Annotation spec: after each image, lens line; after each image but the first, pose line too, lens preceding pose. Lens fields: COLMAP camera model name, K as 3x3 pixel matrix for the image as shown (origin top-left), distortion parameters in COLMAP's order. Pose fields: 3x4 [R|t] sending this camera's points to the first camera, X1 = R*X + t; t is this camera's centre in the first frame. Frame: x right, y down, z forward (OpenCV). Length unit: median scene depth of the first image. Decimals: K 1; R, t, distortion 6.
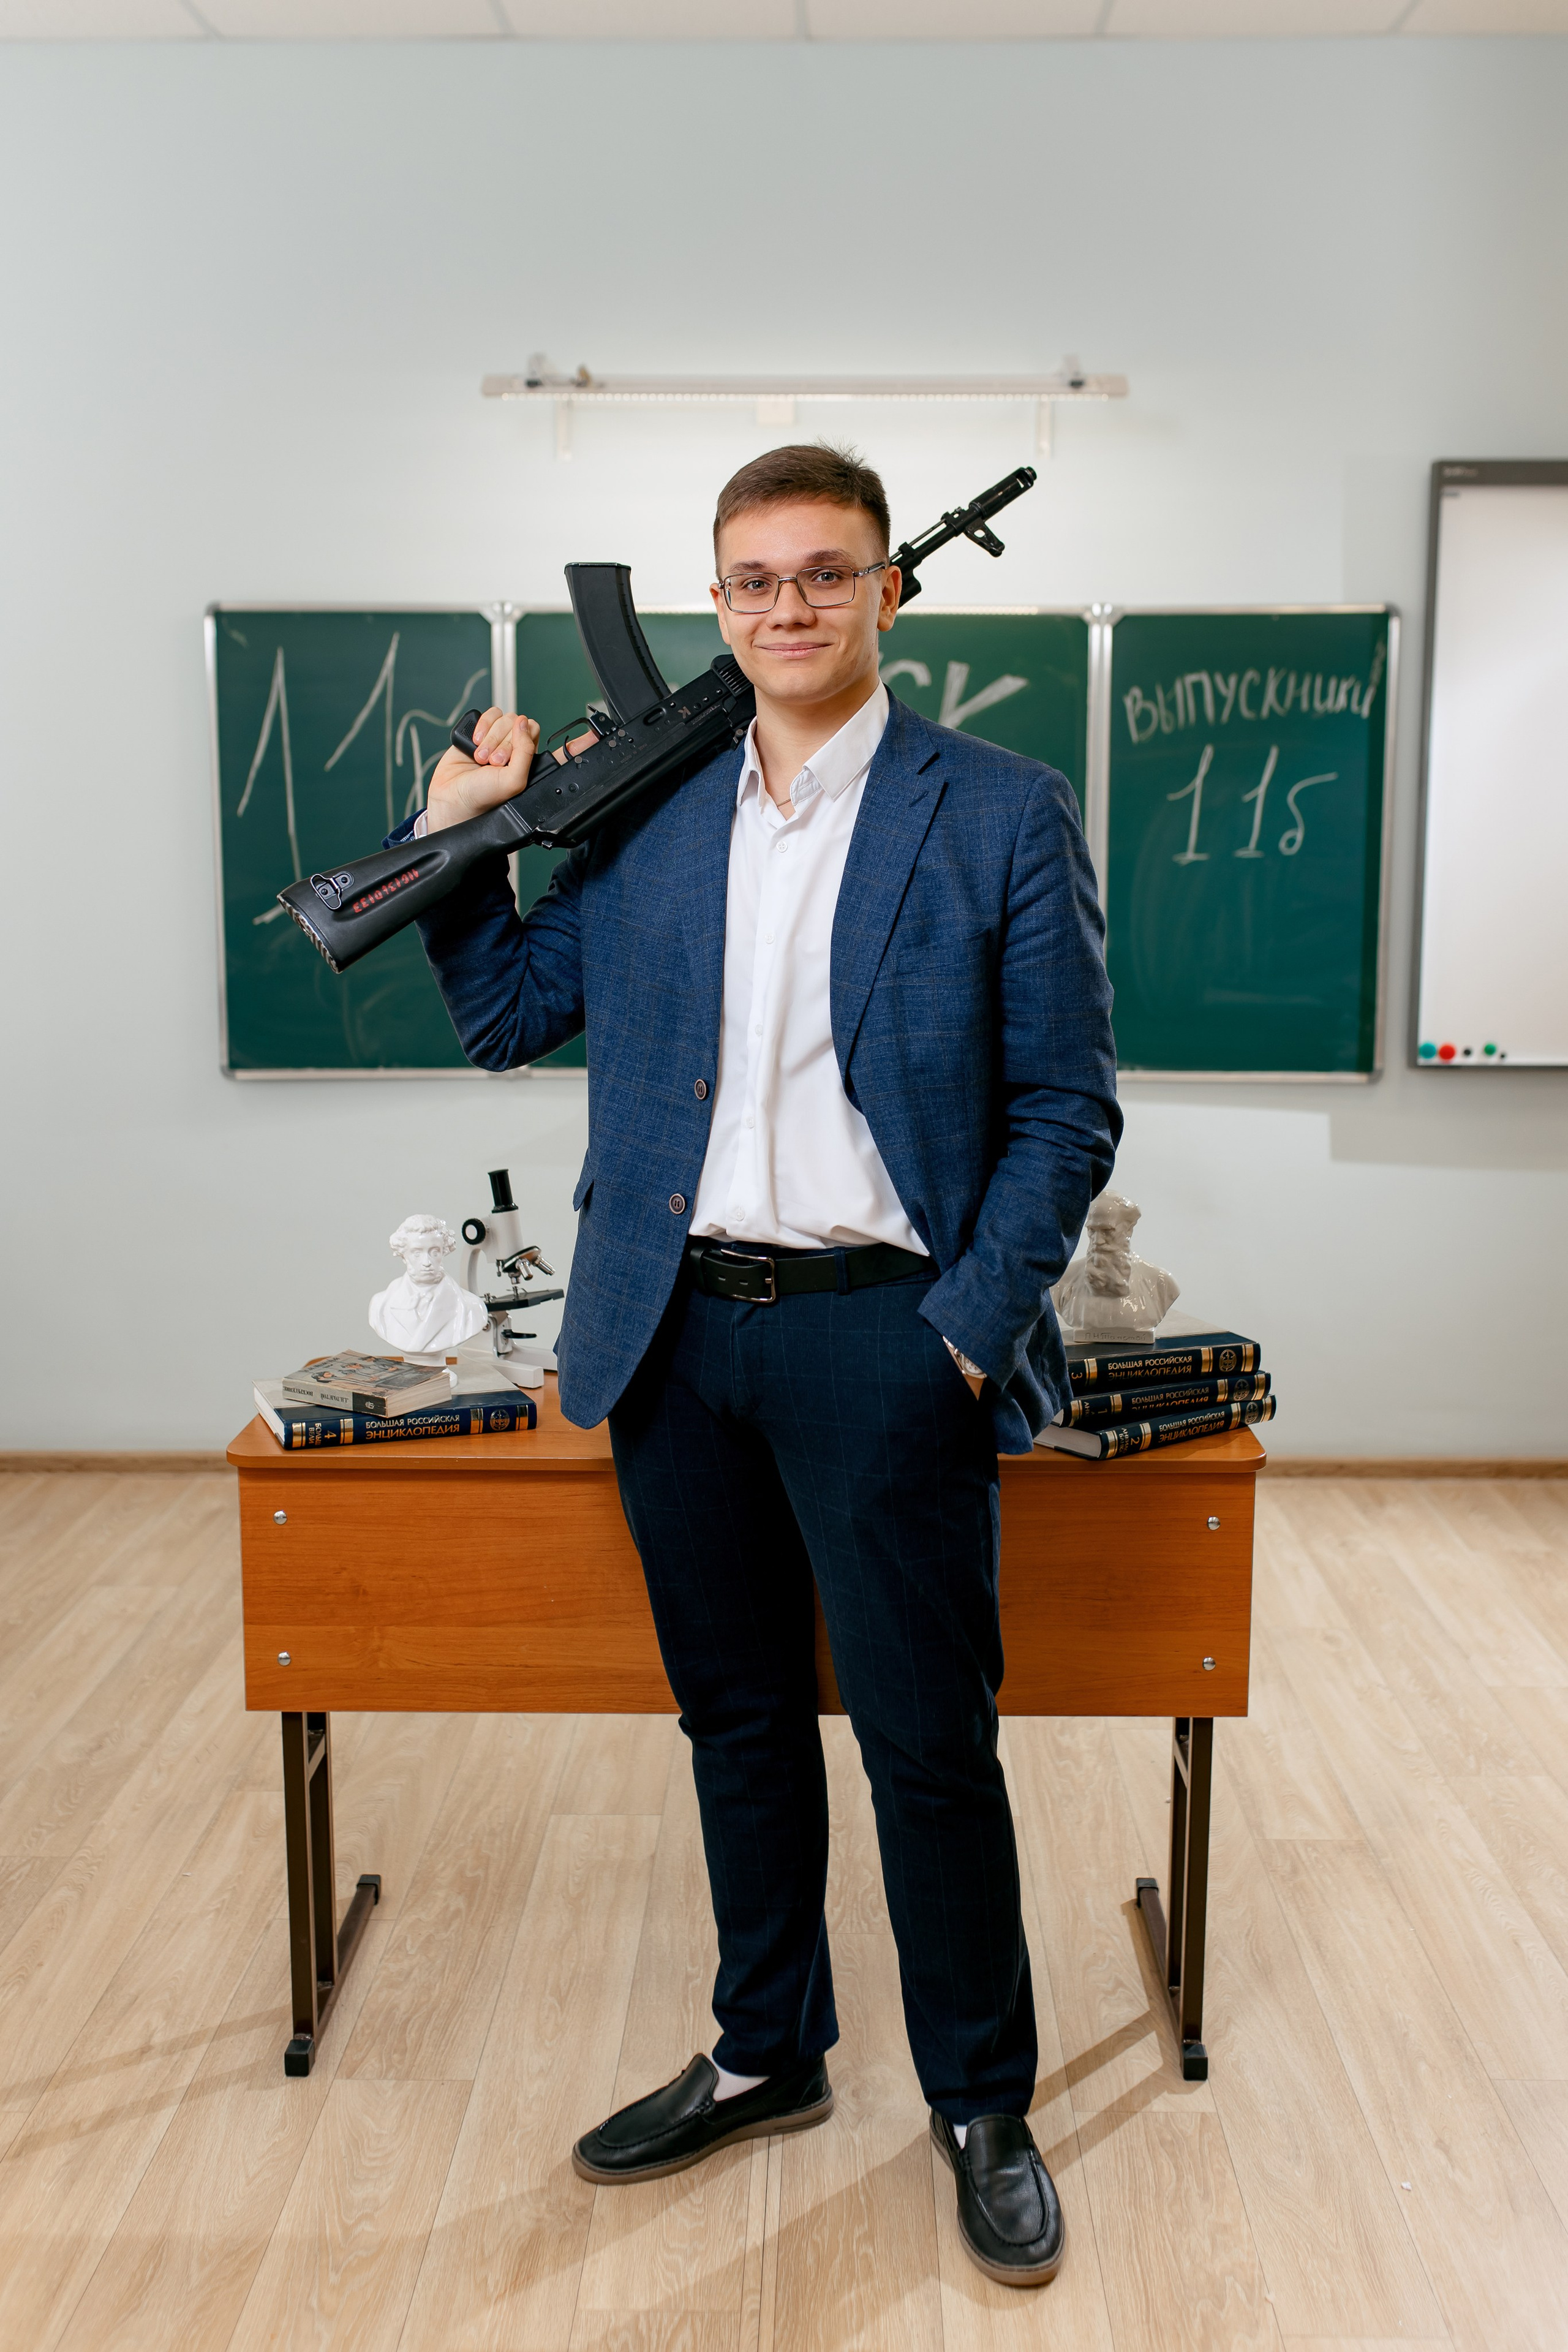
lens RADIAL K [[2302.5, 0, 810.3], [0, 2302.5, 1127.8], [0, 0, 1]] dist [0.004586, 0.015225]
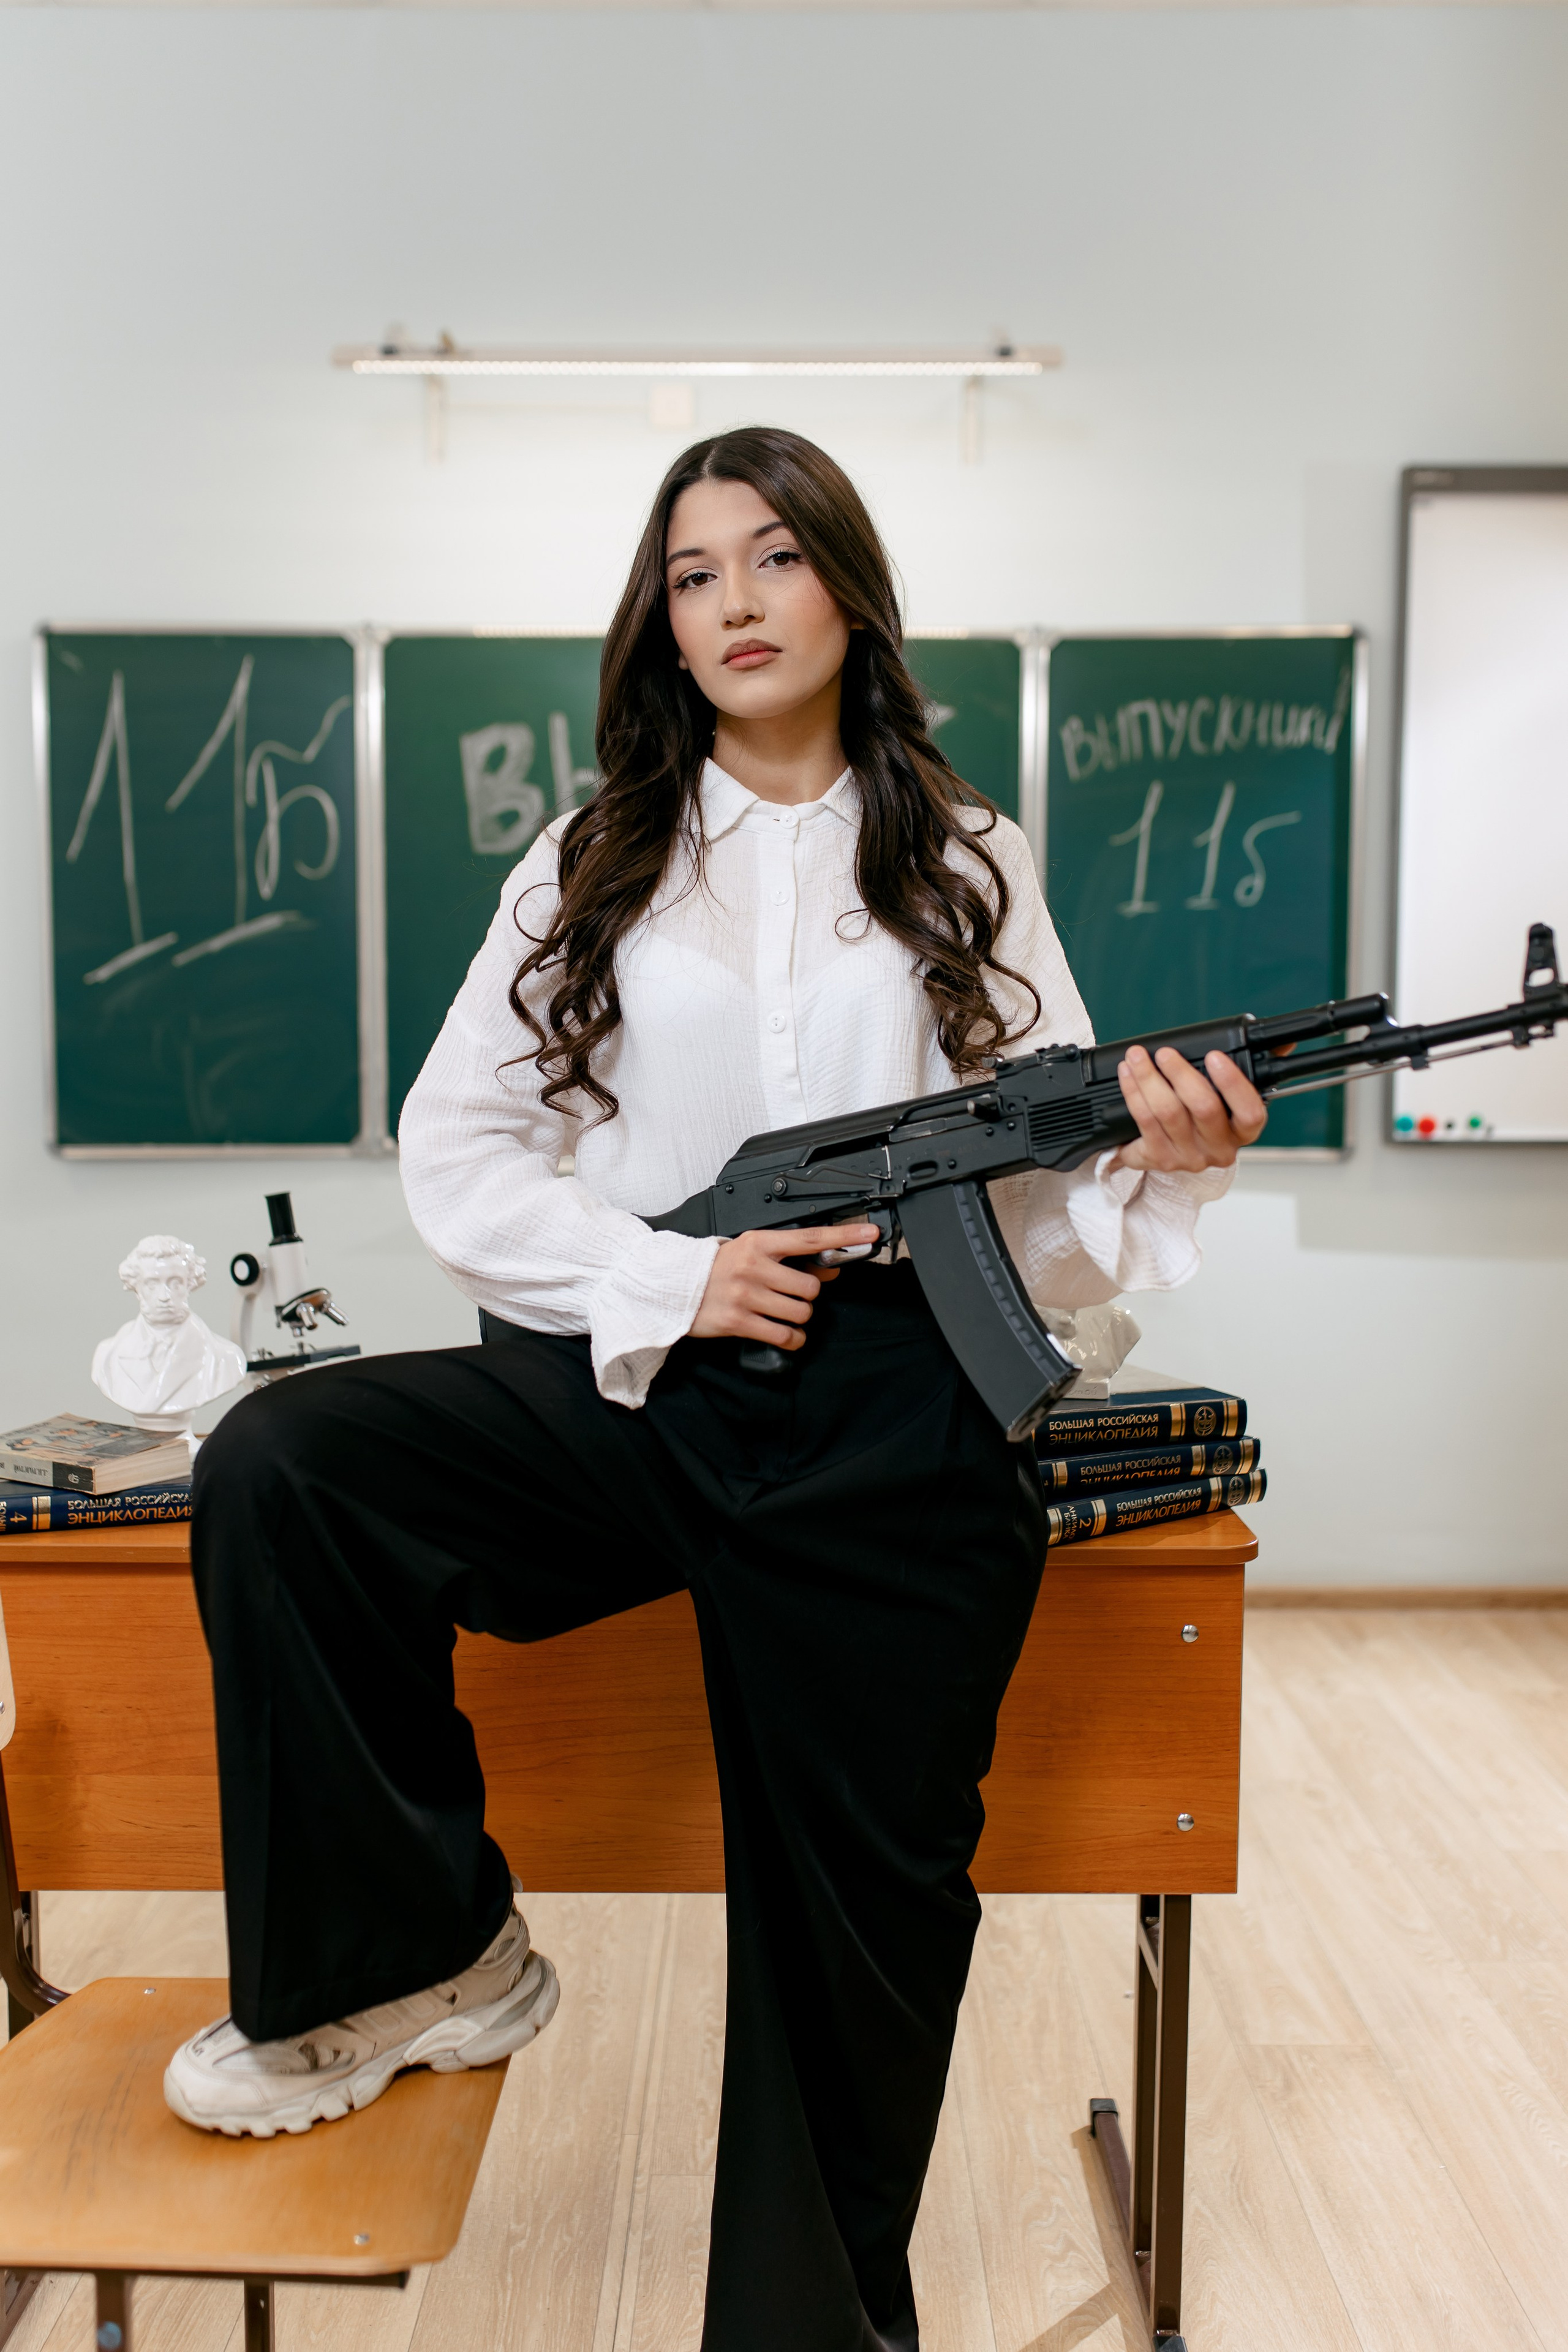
lens RADIAL K [[2212.2, 0, 784.0], [0, 2212.2, 1176.0], [0, 0, 1]] dist [0.008369, 0.001453]
pose [[0.999949, -0.000118, 0.010115, 0.028597], [0.000692, 0.998385, -0.056813, 0.052242], [-0.010092, 0.056817, 0.998334, 0.221800]]
